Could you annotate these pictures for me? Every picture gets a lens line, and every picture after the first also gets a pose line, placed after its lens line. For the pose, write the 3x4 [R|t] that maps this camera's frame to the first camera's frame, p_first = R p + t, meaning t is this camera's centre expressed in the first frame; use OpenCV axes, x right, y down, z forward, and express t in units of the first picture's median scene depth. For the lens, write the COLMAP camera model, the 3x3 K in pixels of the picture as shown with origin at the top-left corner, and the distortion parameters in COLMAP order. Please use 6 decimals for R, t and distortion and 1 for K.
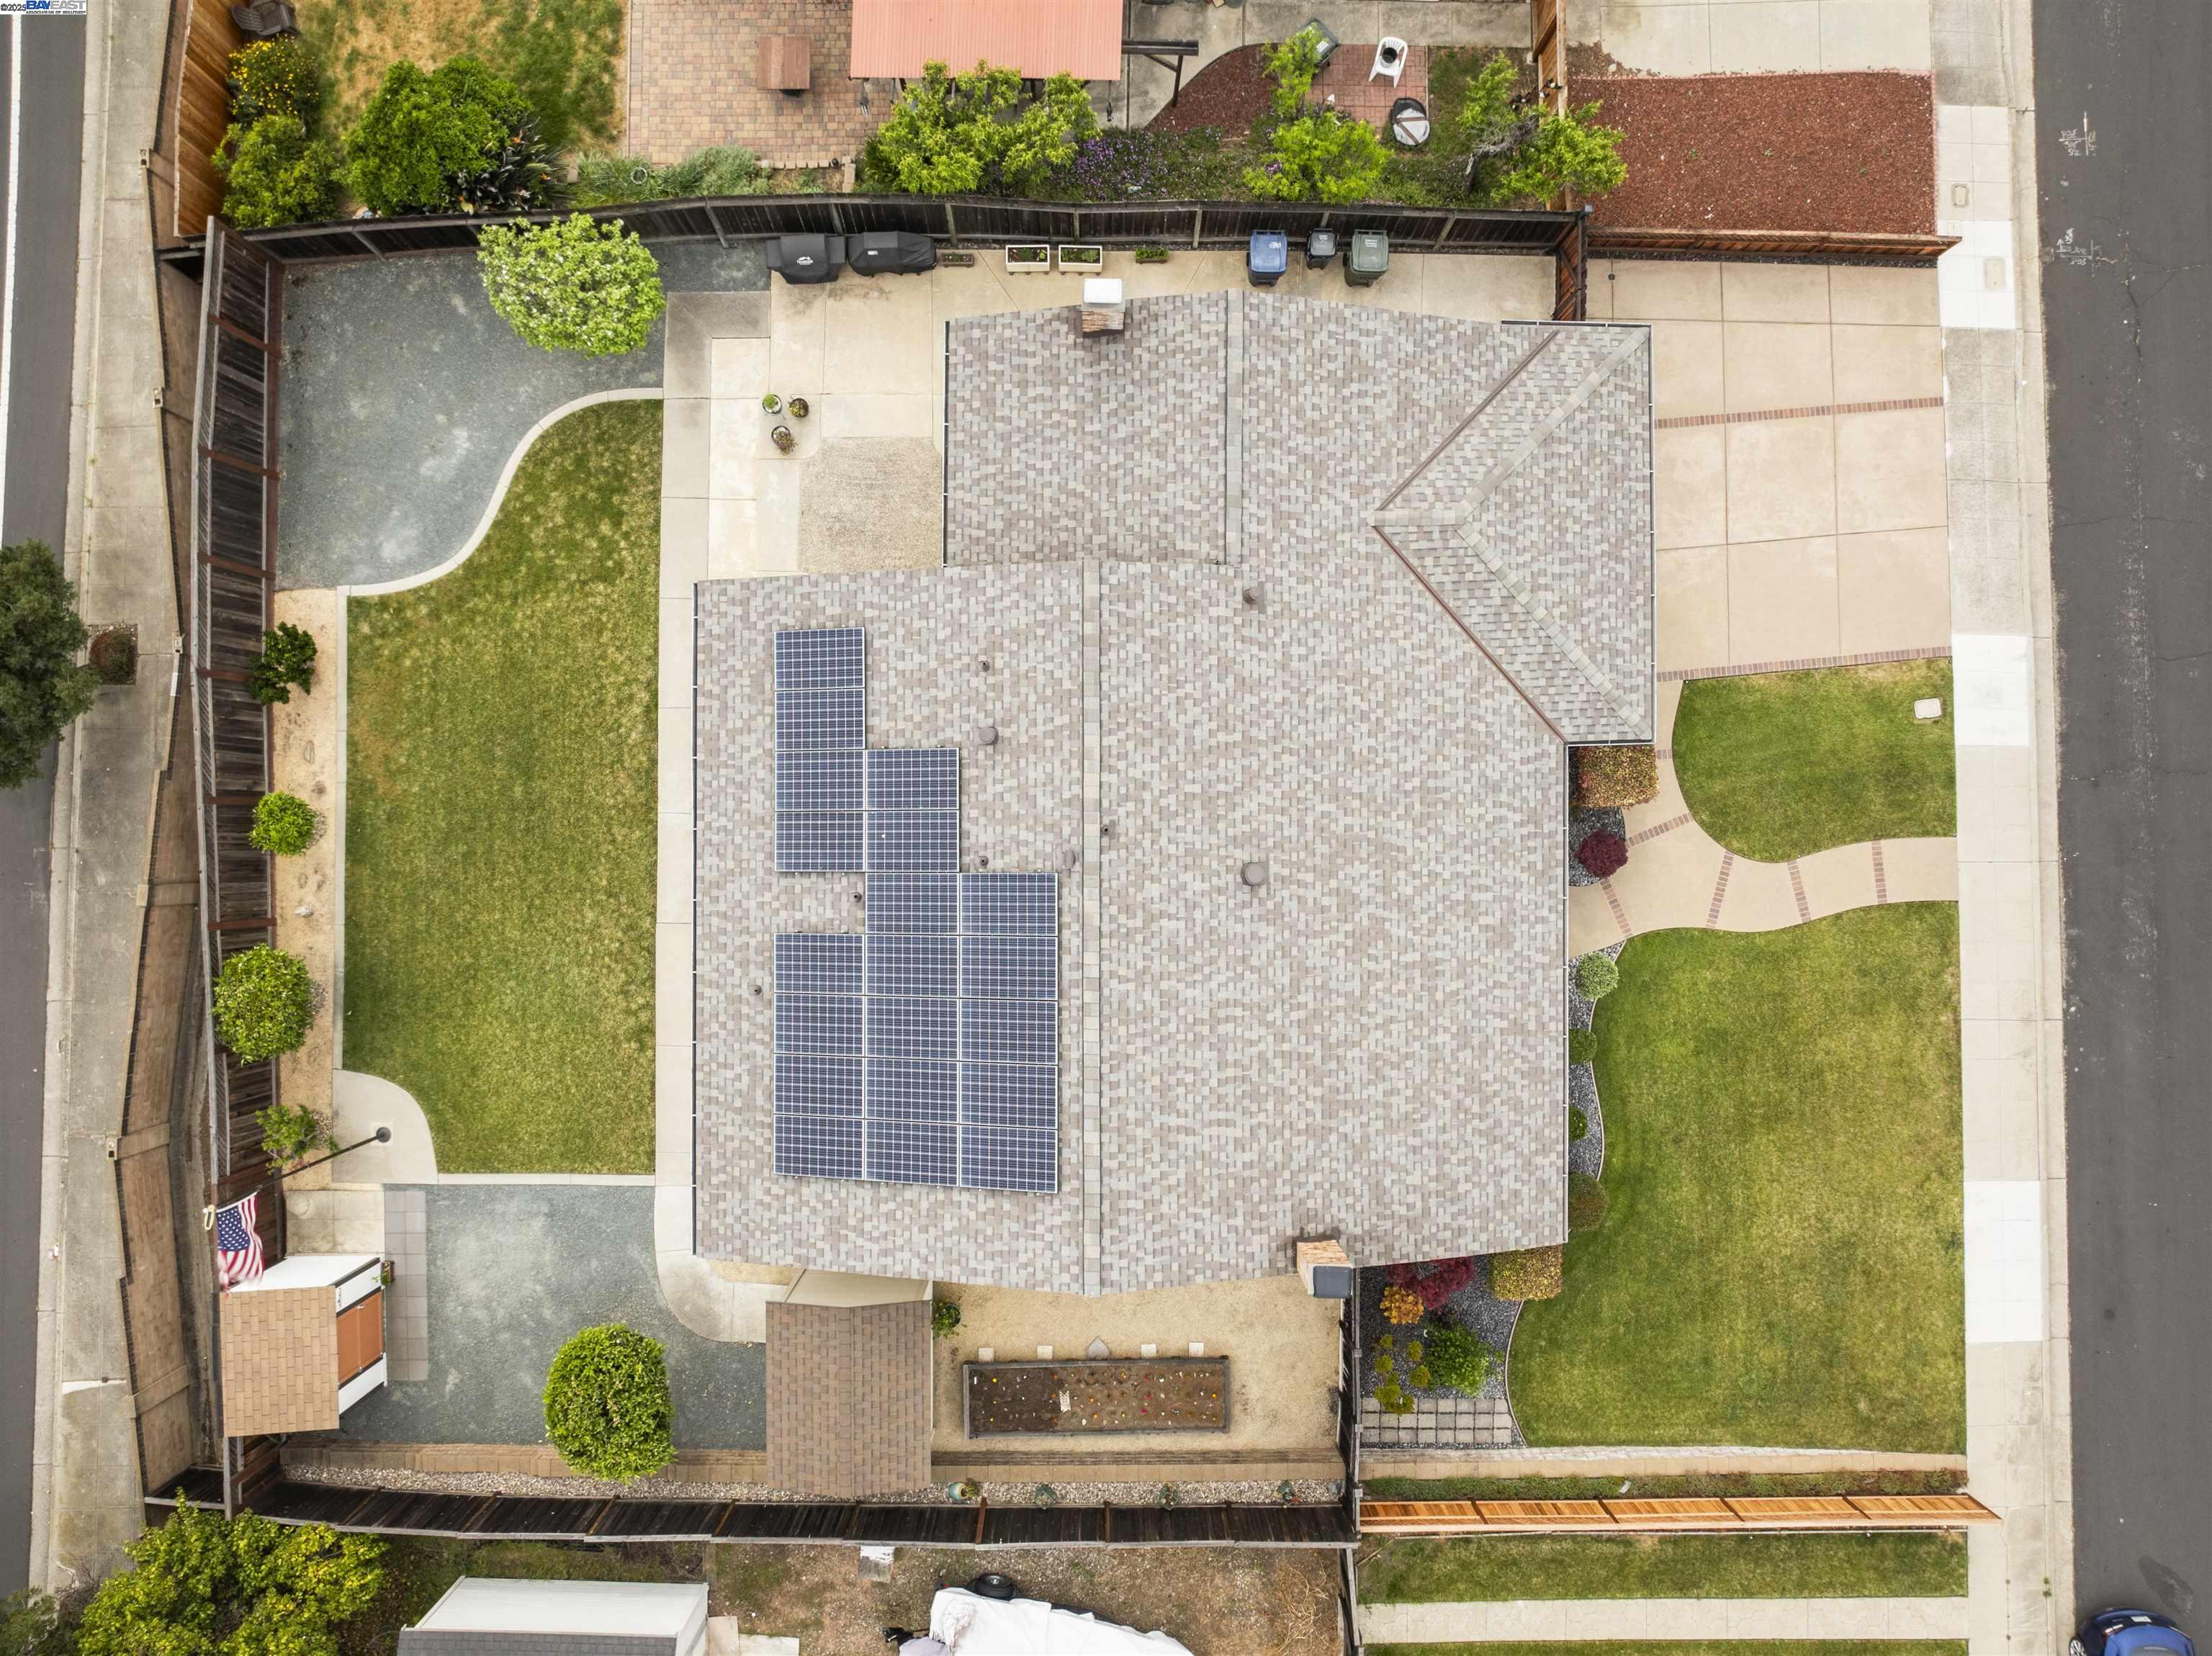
lens RADIAL K [[1528.1, 0, 1106.0], [0, 1528.1, 828.0], [0, 0, 1]] dist [-0.000176, 0.000008]
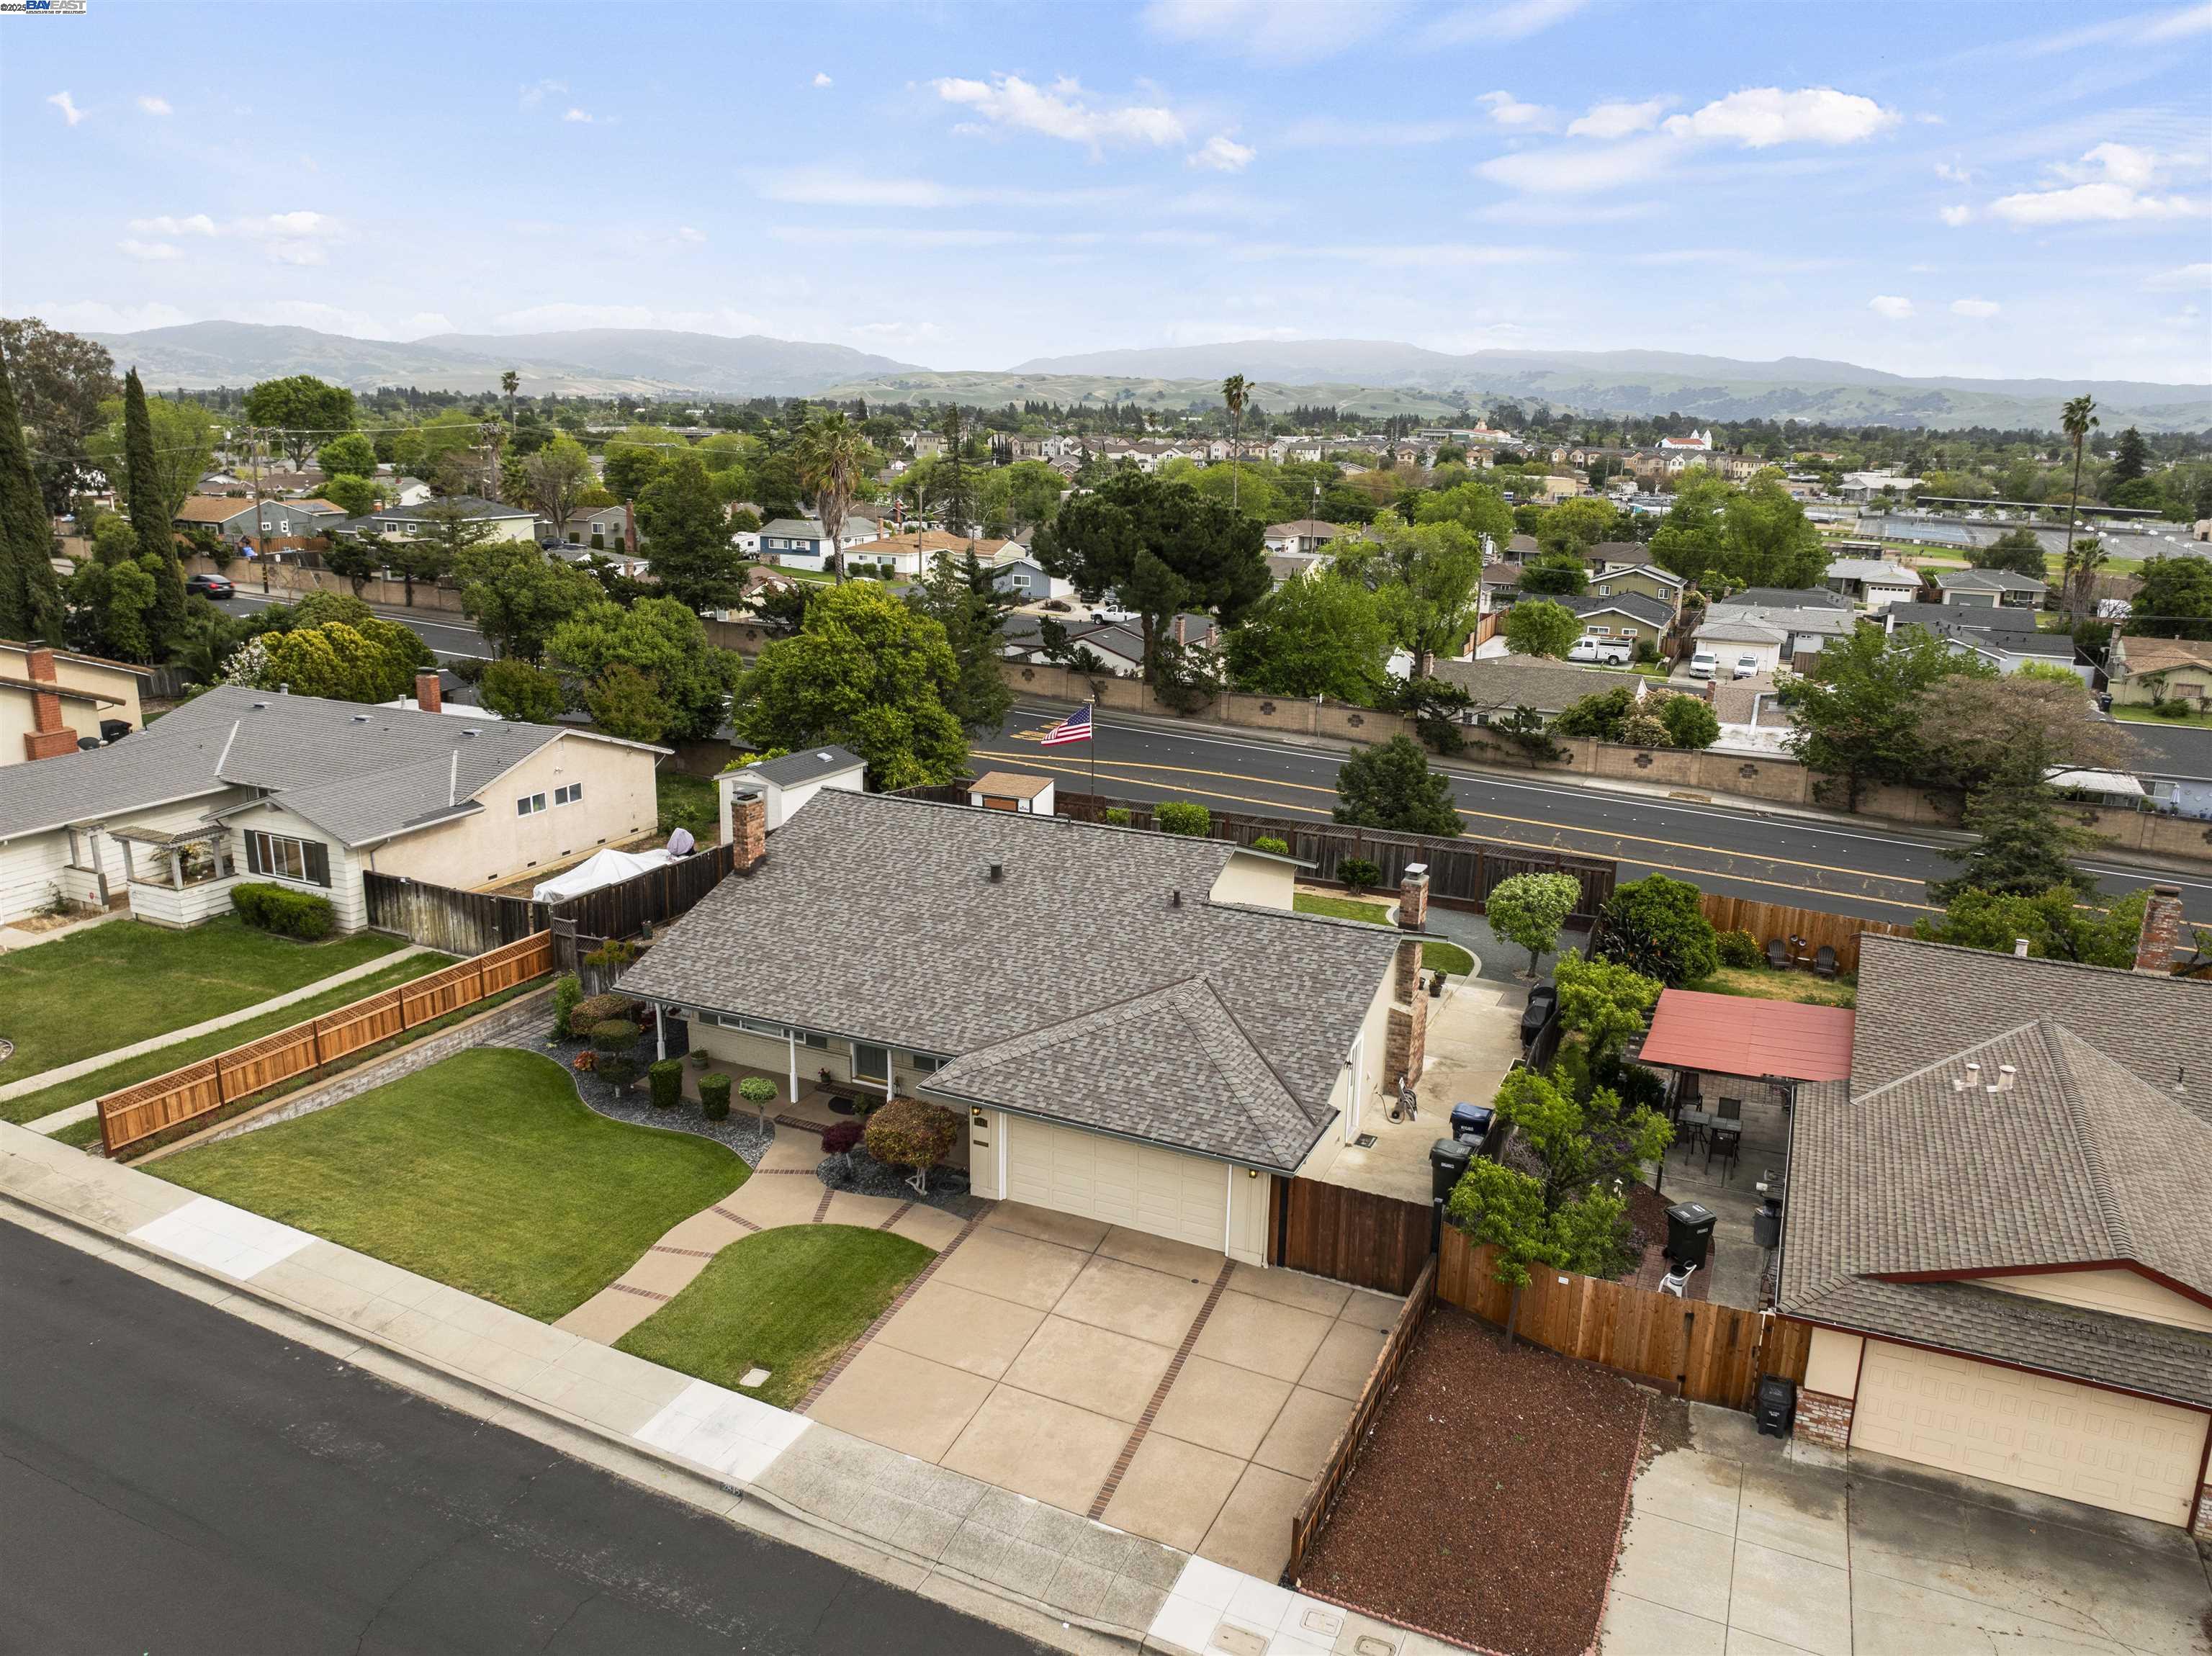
lens RADIAL K [[1528.1, 0, 1106.0], [0, 1528.1, 828.0], [0, 0, 1]] dist [-0.000176, 0.000008]
pose [[-0.415528, 0.199804, -0.887364, 1.116344], [-0.909416, -0.109776, 0.401137, -0.537069], [-0.017263, 0.973667, 0.227320, 0.531012]]
